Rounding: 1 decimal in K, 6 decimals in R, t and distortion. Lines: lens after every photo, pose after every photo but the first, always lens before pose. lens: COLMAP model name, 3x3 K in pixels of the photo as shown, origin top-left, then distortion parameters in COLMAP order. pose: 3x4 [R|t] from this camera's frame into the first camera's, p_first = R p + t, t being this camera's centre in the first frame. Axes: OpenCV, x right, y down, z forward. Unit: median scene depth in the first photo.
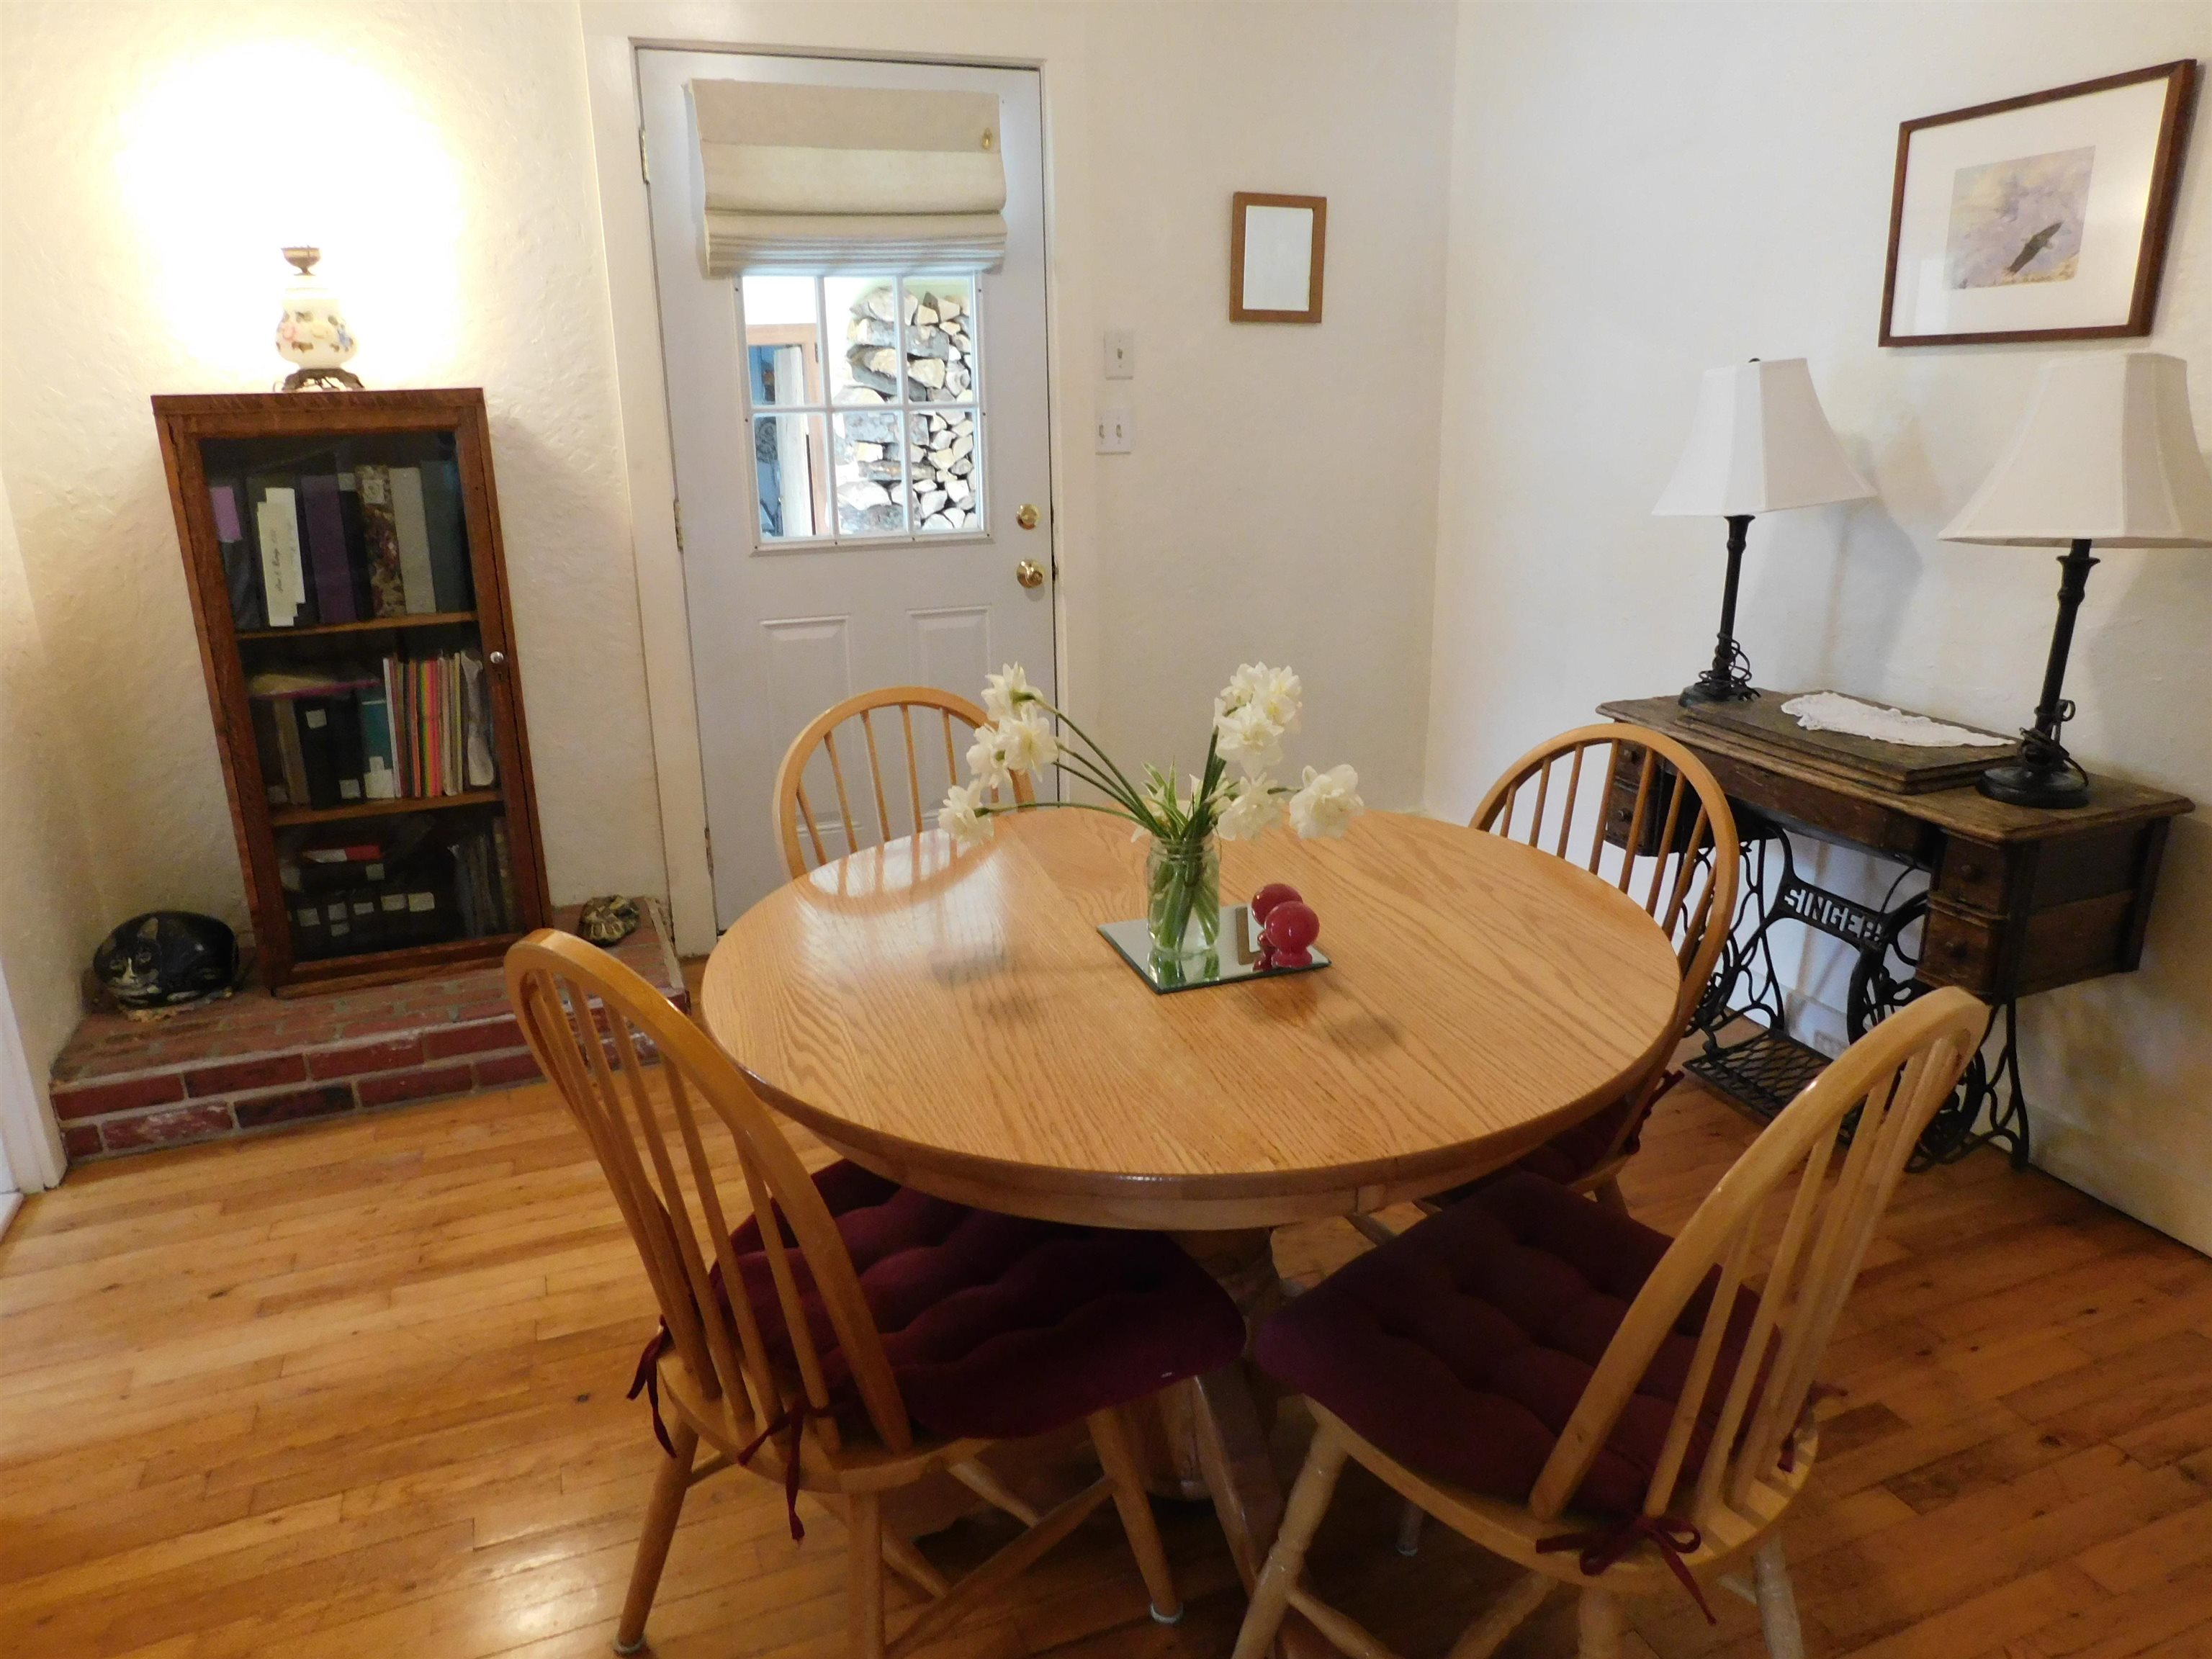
lens RADIAL K [[1460.7, 0, 1116.6], [0, 1460.7, 839.4], [0, 0, 1]] dist [-0.041473, 0.022059]
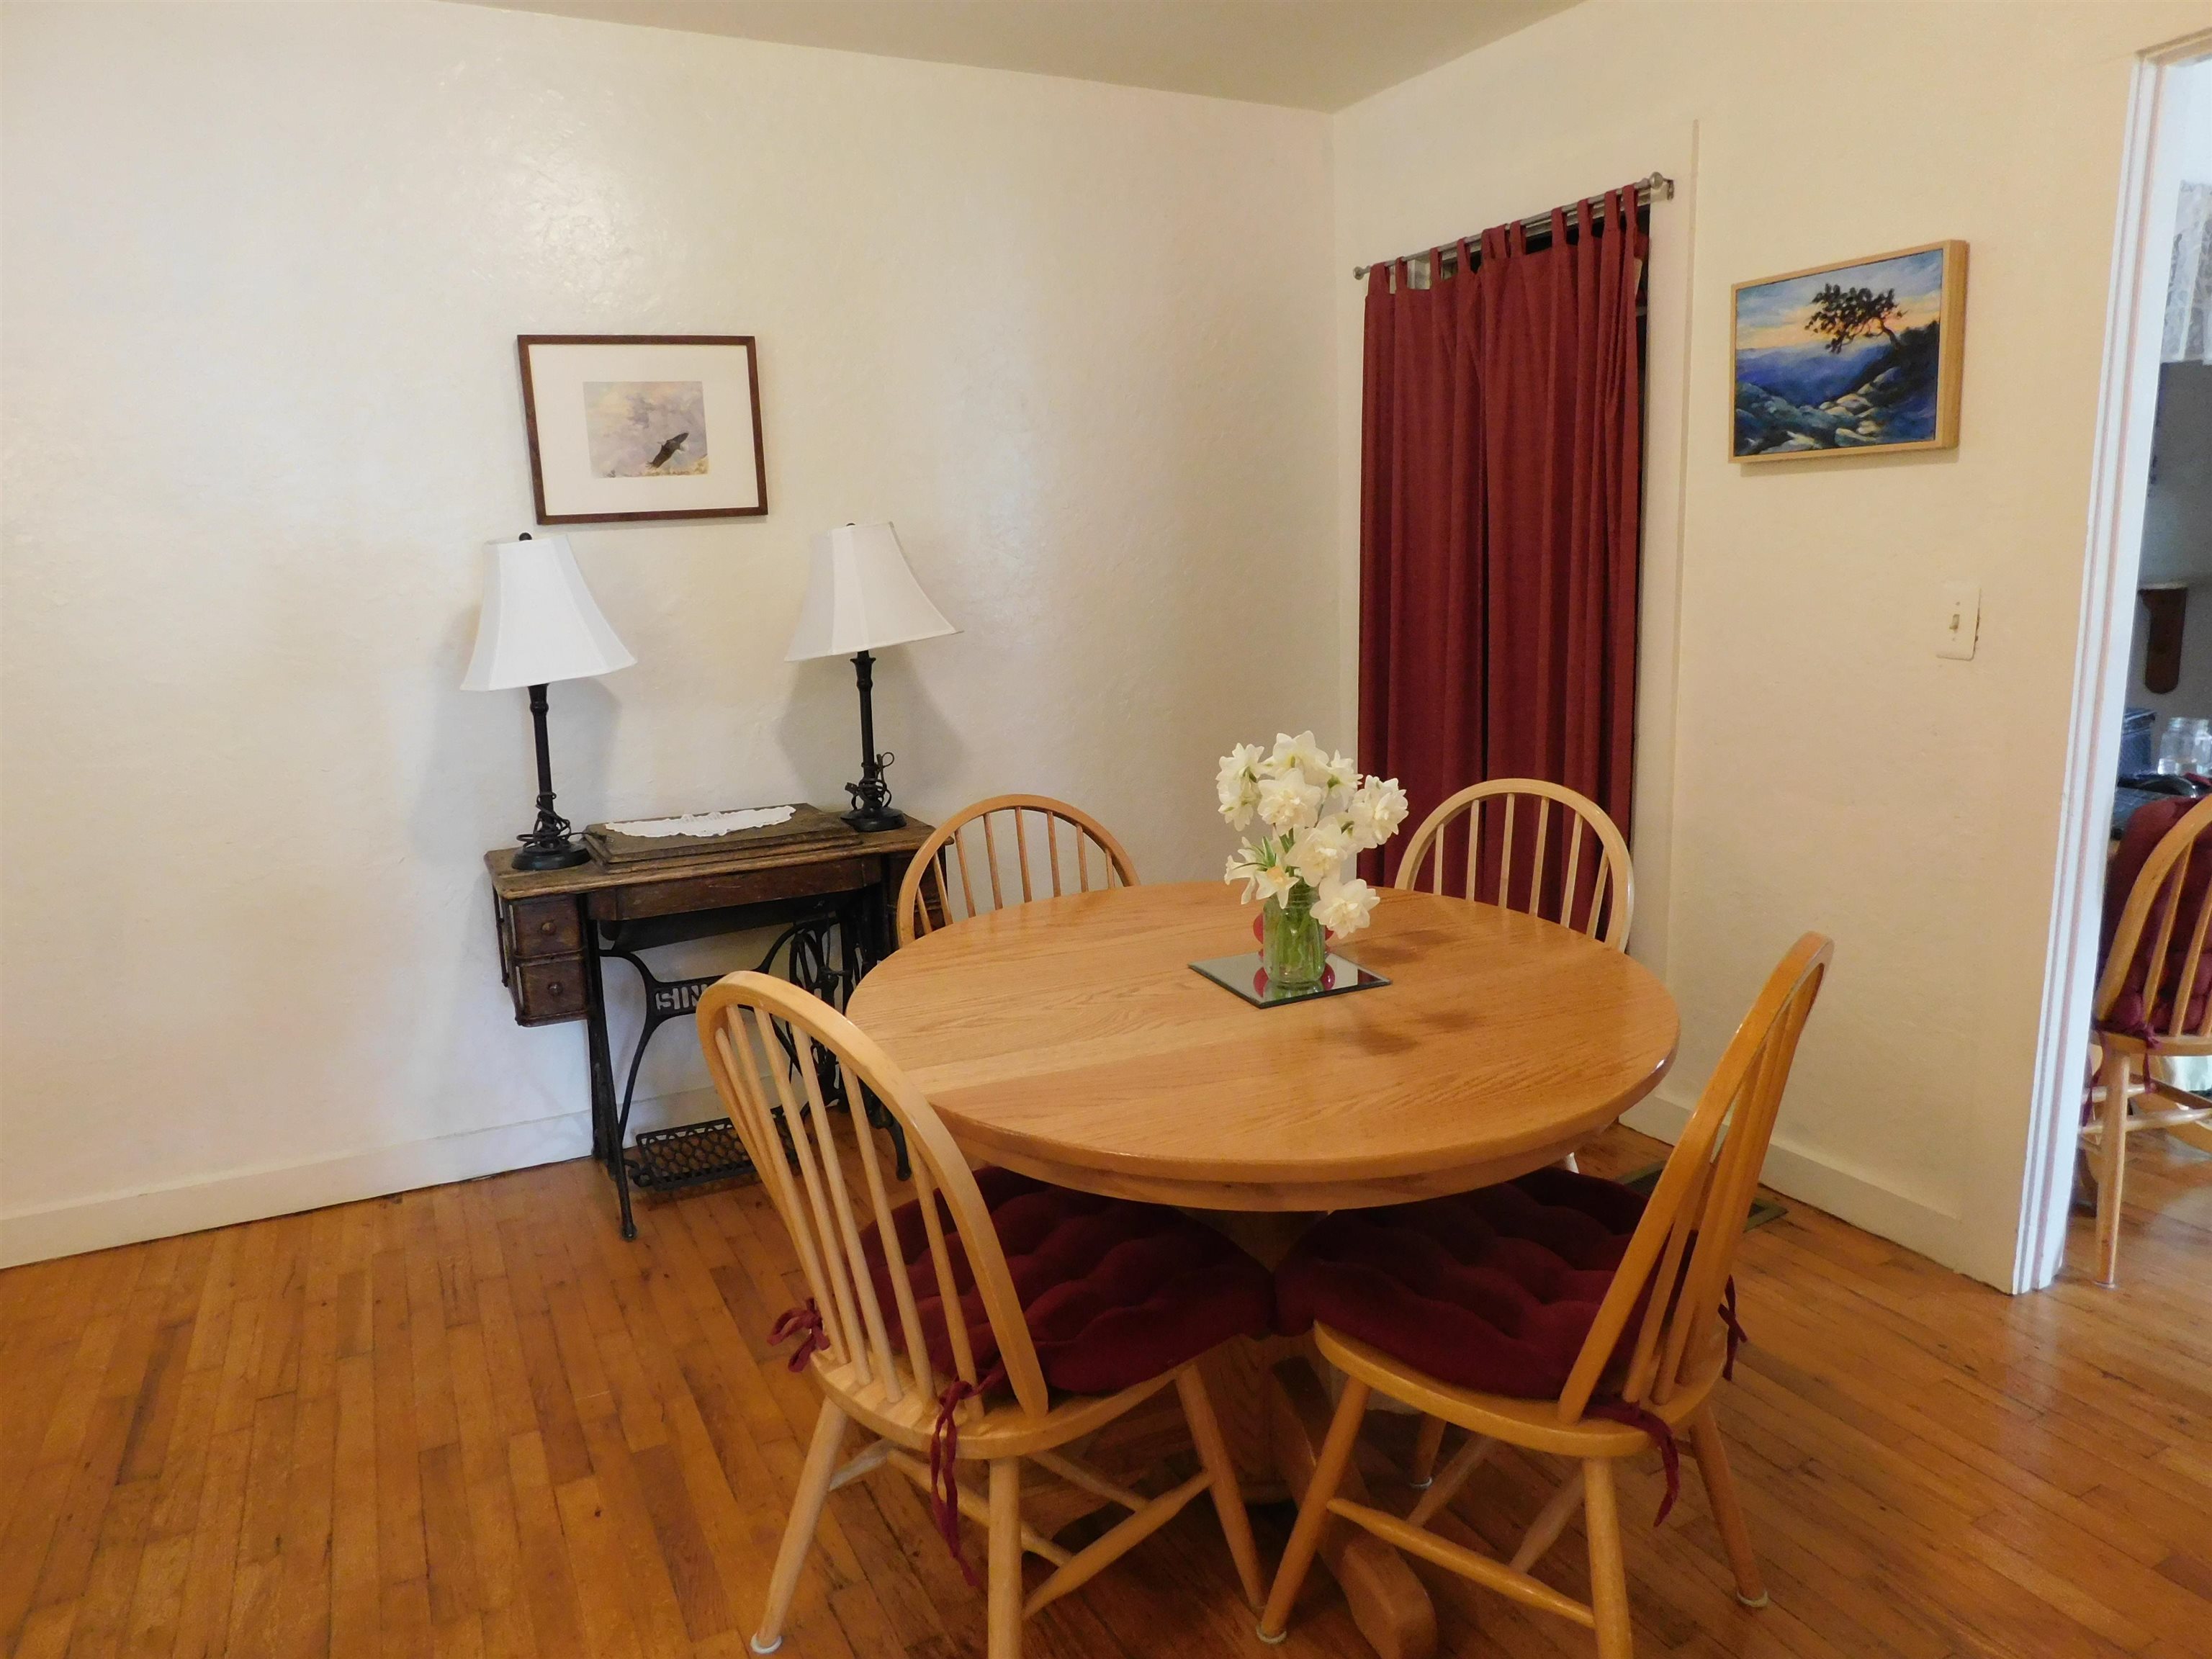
lens RADIAL K [[1460.7, 0, 1115.8], [0, 1460.7, 817.3], [0, 0, 1]] dist [-0.041473, 0.022059]
pose [[-0.101723, -0.179368, 0.978509, -0.734107], [0.333930, 0.920385, 0.203428, -0.231371], [-0.937093, 0.347447, -0.033728, 0.761321]]
